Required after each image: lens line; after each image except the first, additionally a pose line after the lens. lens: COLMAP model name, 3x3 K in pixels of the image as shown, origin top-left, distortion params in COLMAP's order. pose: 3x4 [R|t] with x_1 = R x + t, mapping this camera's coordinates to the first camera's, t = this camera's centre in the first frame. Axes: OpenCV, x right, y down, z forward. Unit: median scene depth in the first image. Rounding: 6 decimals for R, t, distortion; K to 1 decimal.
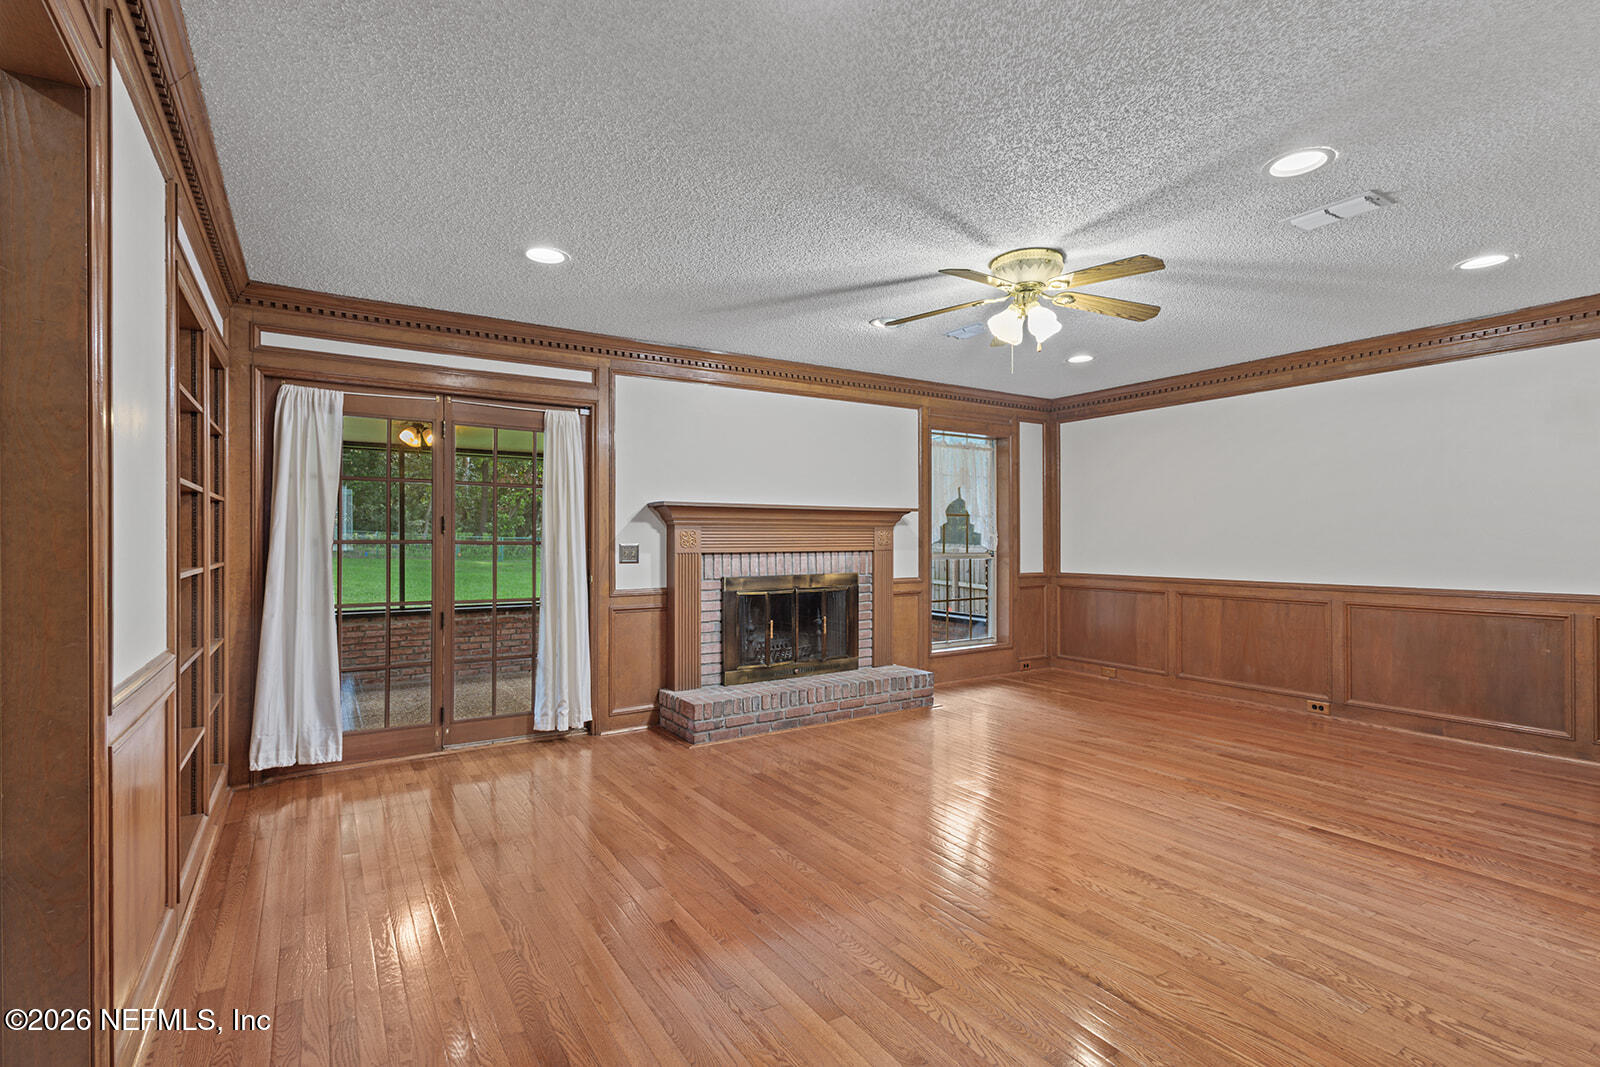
lens RADIAL K [[712.1, 0, 792.7], [0, 712.1, 533.9], [0, 0, 1]] dist [0.000006, -0.000062]
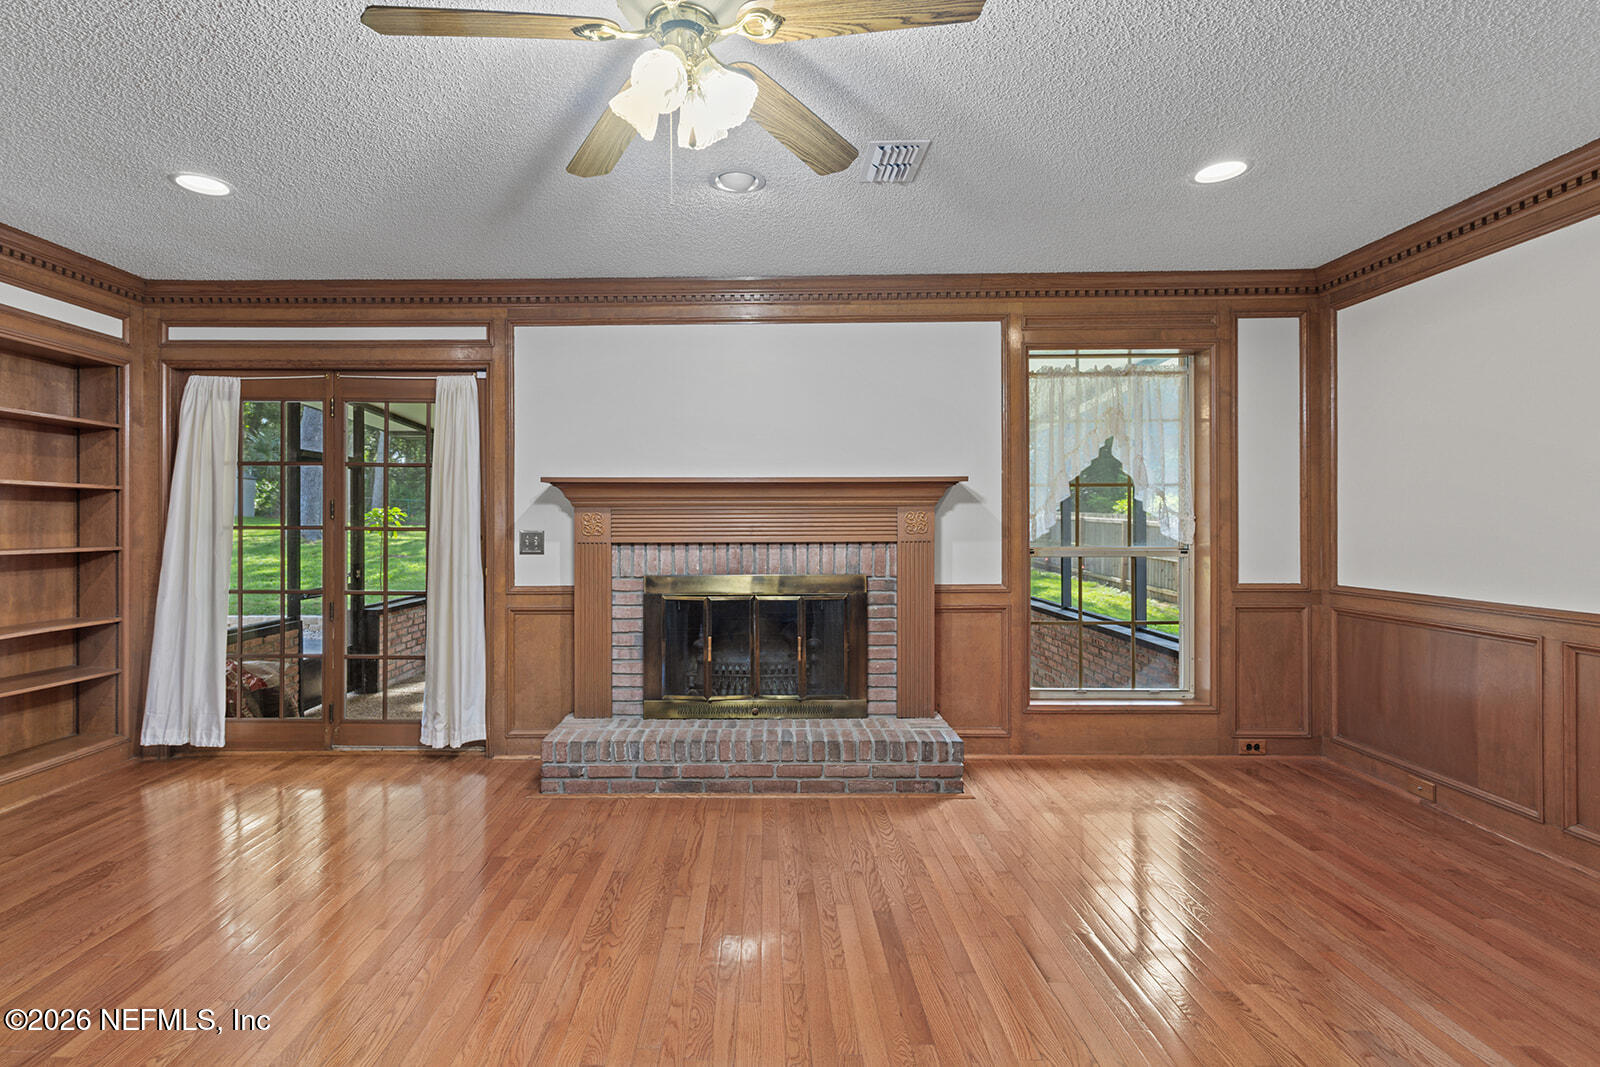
lens RADIAL K [[739.6, 0, 792.6], [0, 739.6, 525.5], [0, 0, 1]] dist [0.003712, 0.000129]
pose [[0.845629, 0.000099, -0.533771, 0.456213], [0.004710, 0.999960, 0.007646, 0.002840], [0.533750, -0.008980, 0.845595, 0.418588]]
